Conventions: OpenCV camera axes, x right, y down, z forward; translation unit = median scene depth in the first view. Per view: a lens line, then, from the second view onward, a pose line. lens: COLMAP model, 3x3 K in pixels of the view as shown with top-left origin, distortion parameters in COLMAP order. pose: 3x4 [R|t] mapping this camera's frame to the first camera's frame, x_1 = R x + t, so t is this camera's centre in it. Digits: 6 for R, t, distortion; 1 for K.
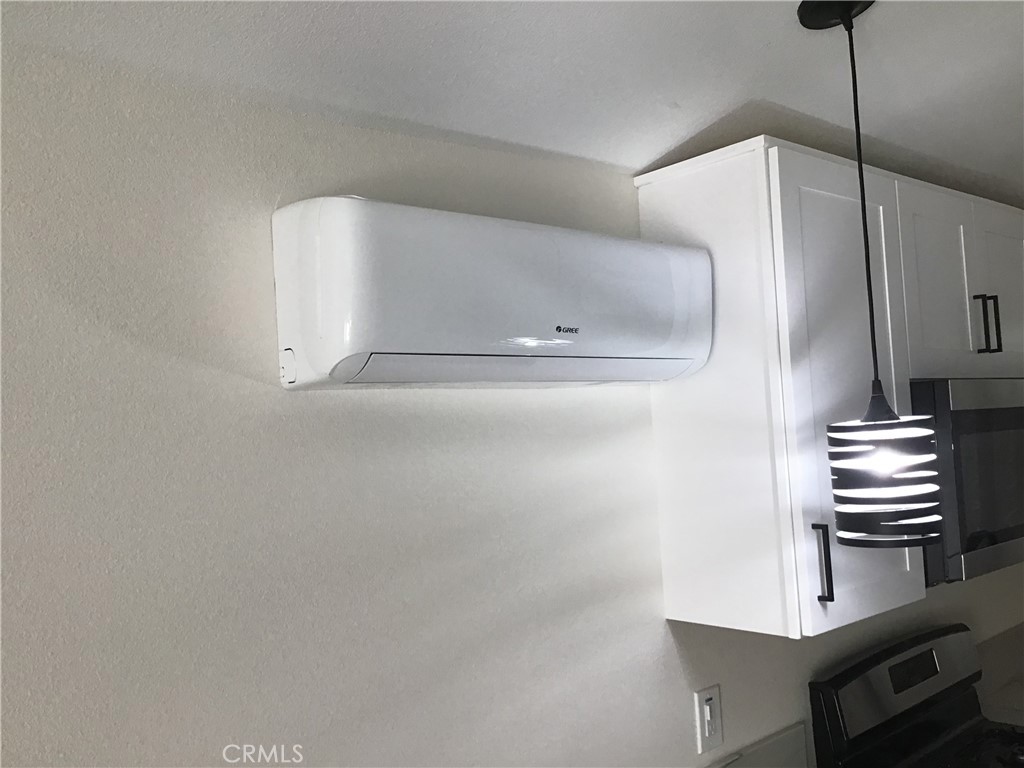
lens RADIAL K [[924.0, 0, 512.0], [0, 924.0, 384.0], [0, 0, 1]] dist [0.038931, -0.017239]
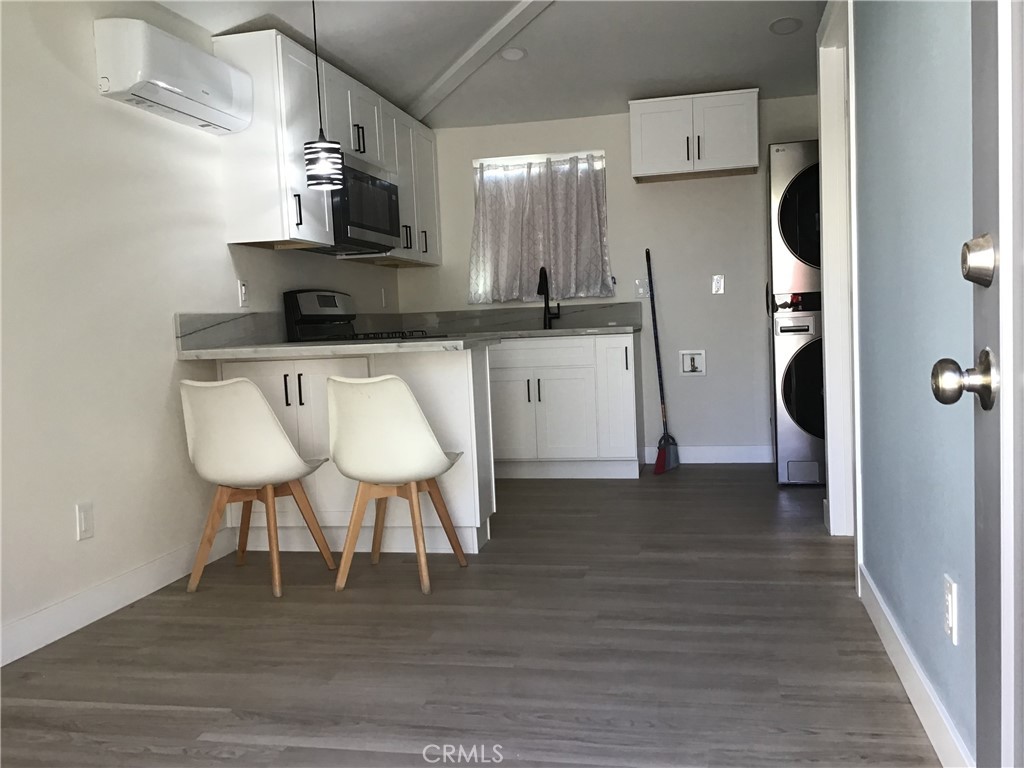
lens RADIAL K [[924.0, 0, 512.0], [0, 924.0, 384.0], [0, 0, 1]] dist [0.038931, -0.017239]
pose [[0.810533, -0.023195, 0.585233, -0.666125], [-0.029390, 0.996346, 0.080194, 0.435914], [-0.584955, -0.082200, 0.806890, -1.384843]]
